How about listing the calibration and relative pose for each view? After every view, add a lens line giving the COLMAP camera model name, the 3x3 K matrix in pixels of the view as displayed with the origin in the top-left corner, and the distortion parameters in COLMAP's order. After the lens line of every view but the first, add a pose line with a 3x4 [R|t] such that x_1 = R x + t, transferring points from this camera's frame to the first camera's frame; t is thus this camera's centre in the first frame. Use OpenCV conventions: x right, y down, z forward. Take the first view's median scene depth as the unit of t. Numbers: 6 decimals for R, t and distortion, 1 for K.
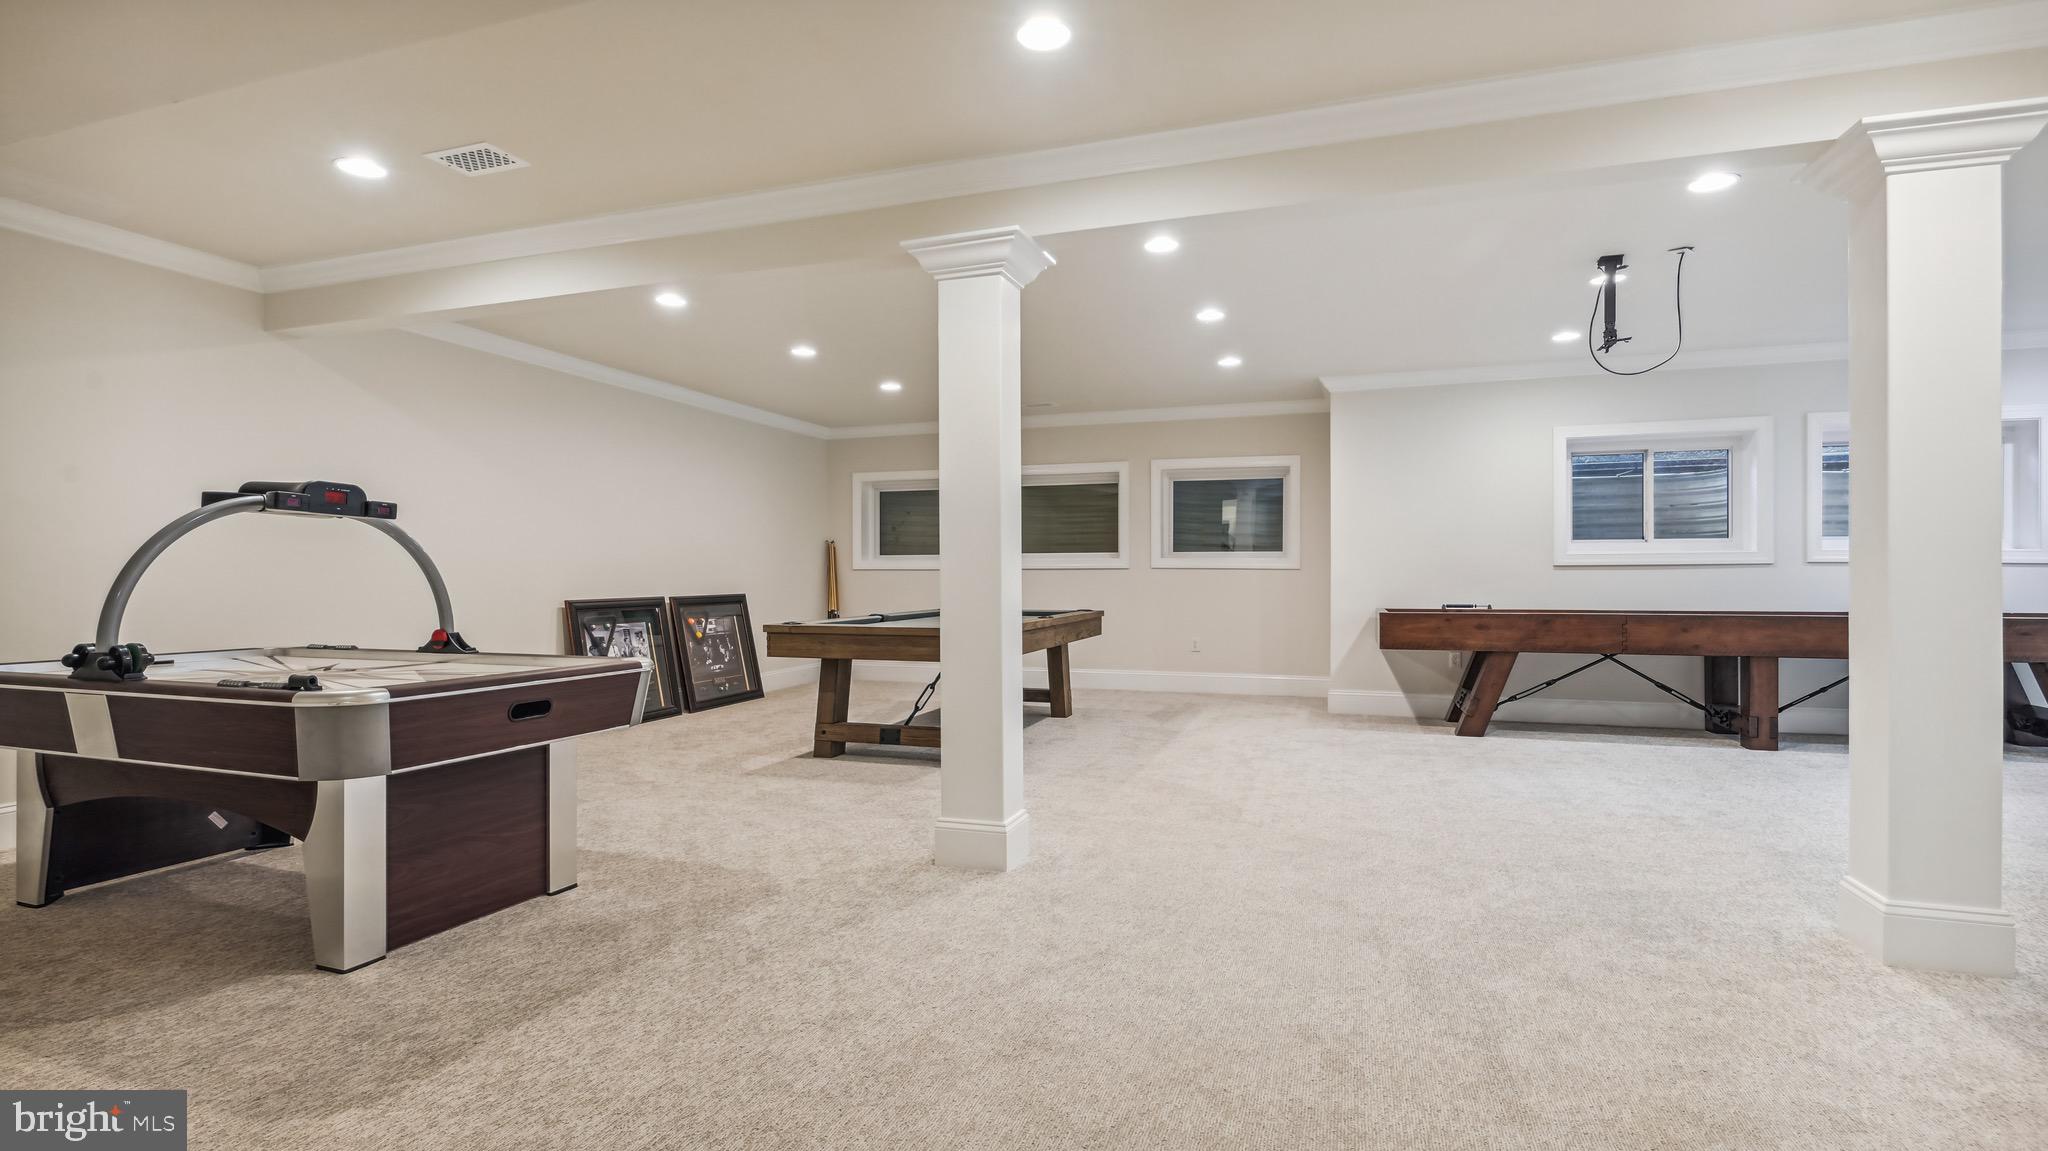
lens RADIAL K [[986.1, 0, 1017.9], [0, 986.1, 553.5], [0, 0, 1]] dist [-0.000298, -0.000979]
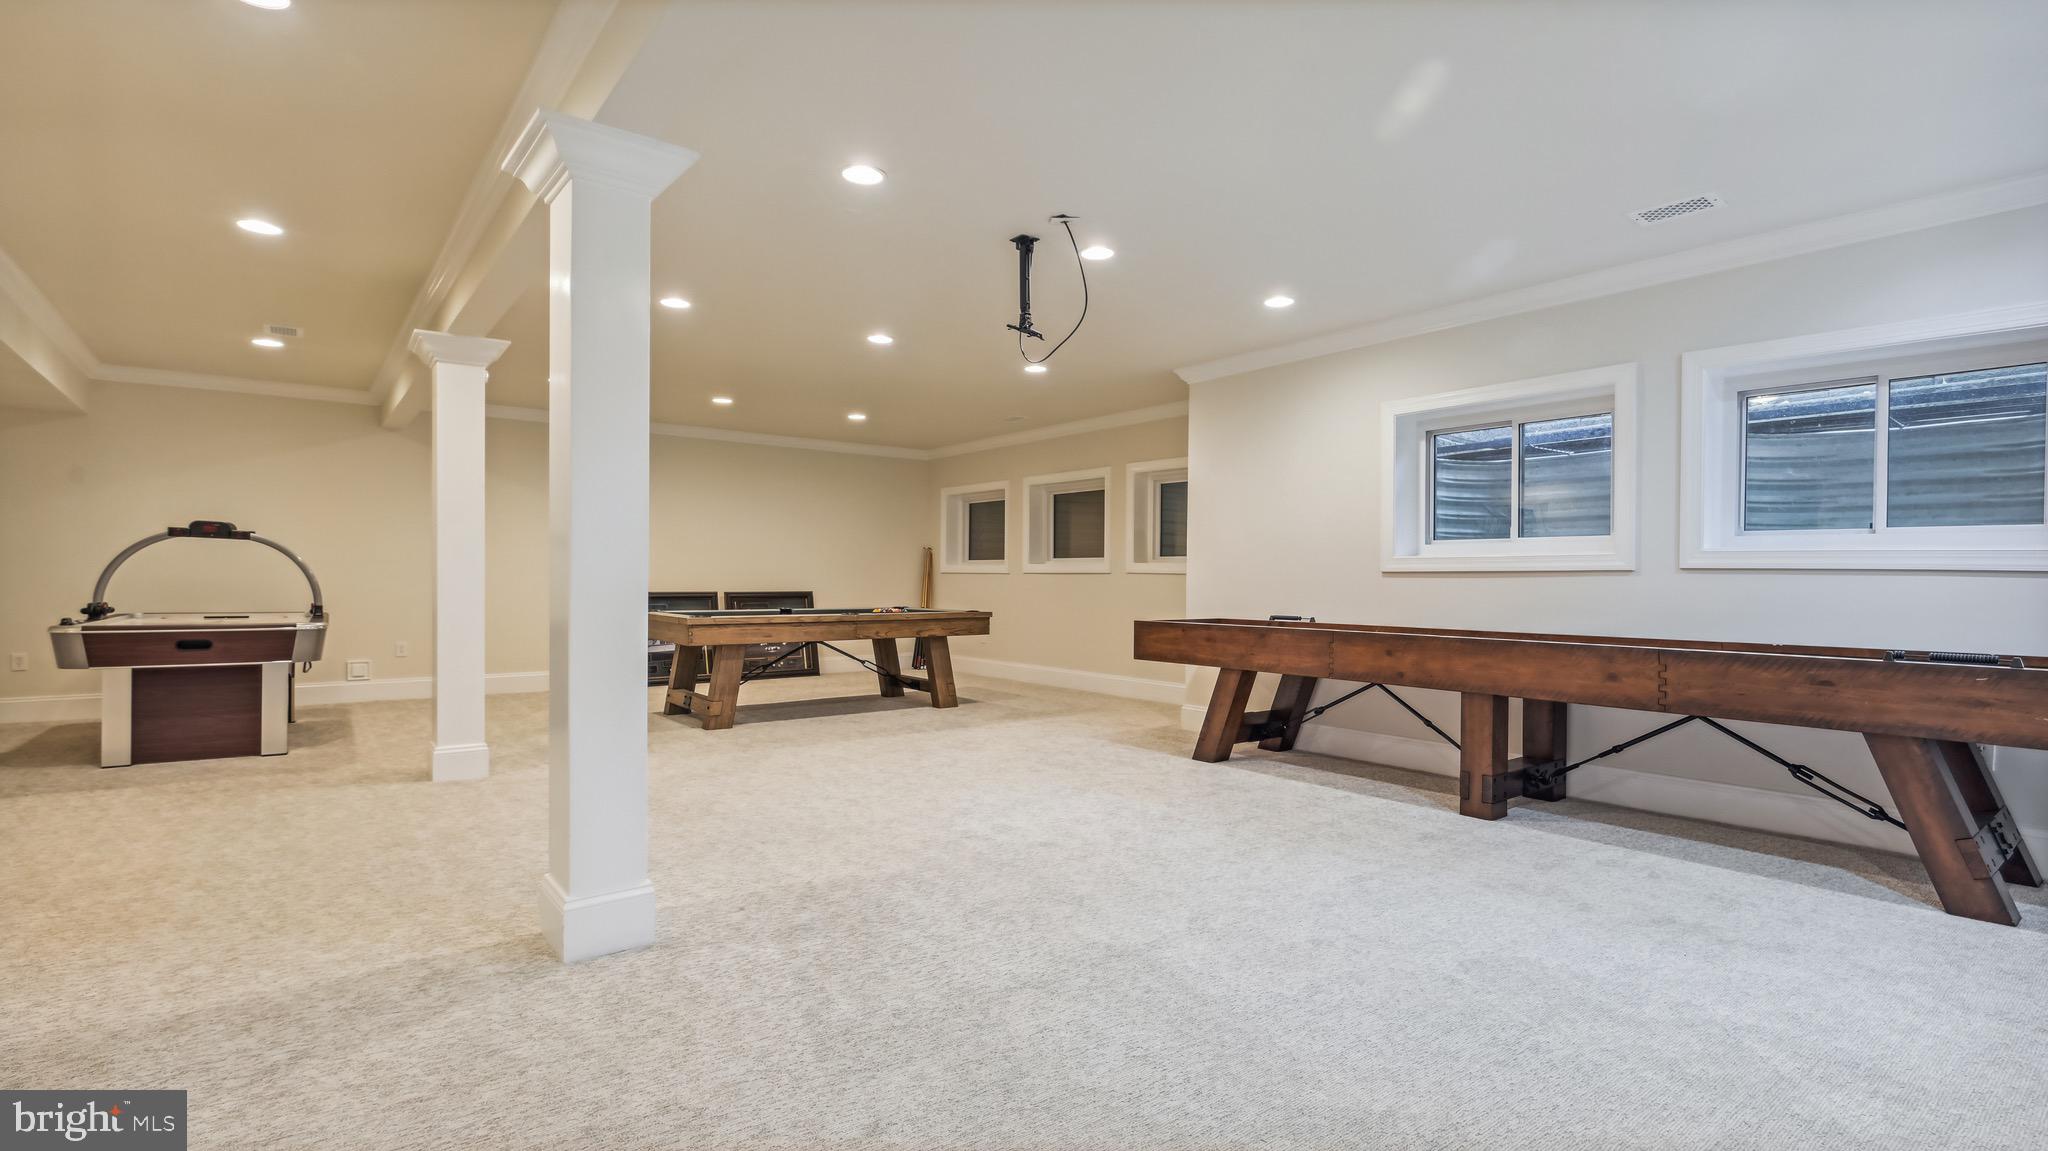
lens RADIAL K [[986.1, 0, 1017.9], [0, 986.1, 553.5], [0, 0, 1]] dist [-0.000298, -0.000979]
pose [[0.826817, -0.004554, -0.562453, 0.765018], [0.001951, 0.999984, -0.005228, 0.000672], [0.562468, 0.003225, 0.826813, 0.151399]]
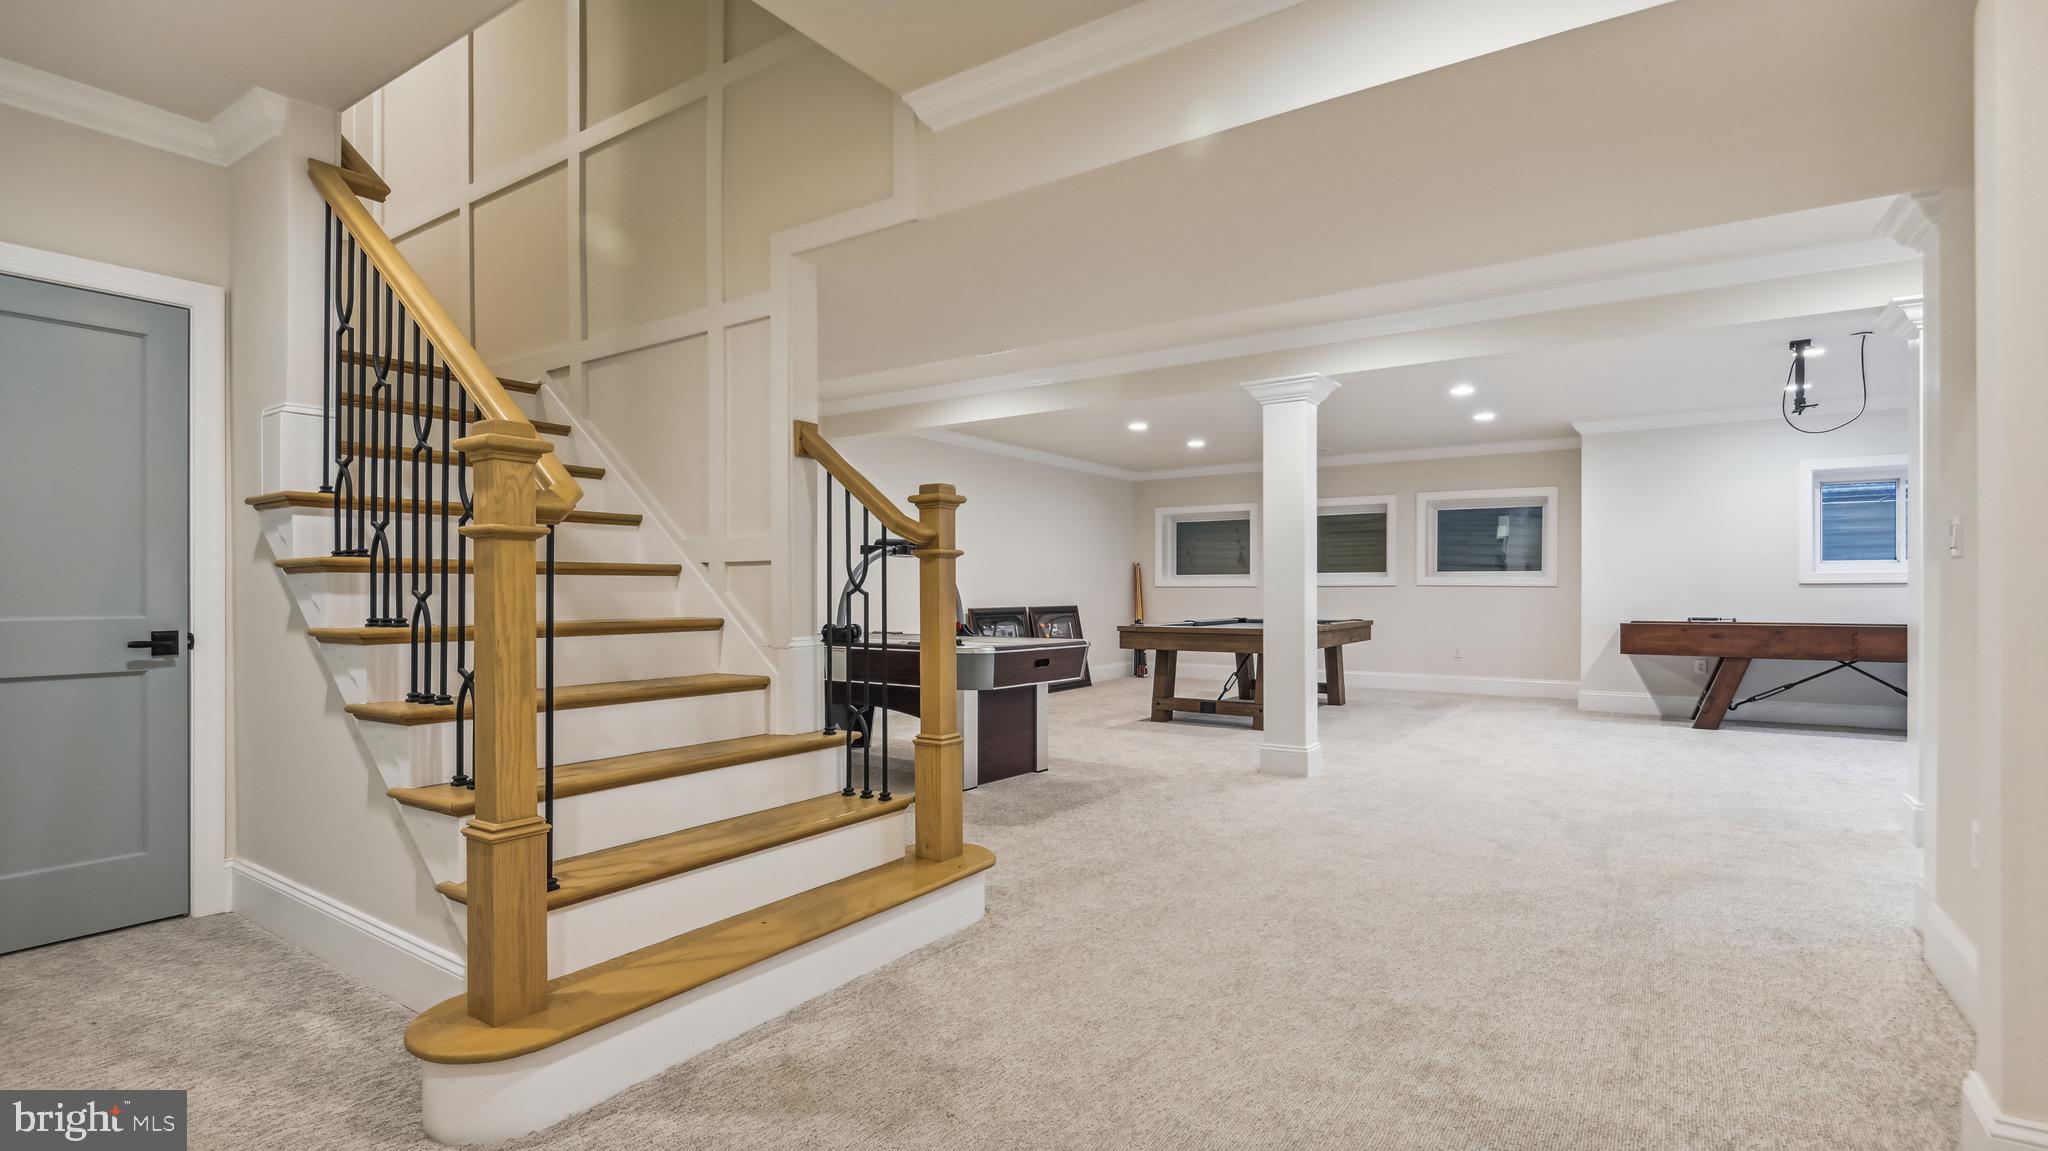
lens RADIAL K [[984.6, 0, 983.0], [0, 984.6, 588.2], [0, 0, 1]] dist [-0.013616, -0.000535]
pose [[0.958197, 0.001218, -0.286105, -0.030783], [0.004092, 0.999830, 0.017960, -0.006416], [0.286078, -0.018380, 0.958030, -0.334291]]
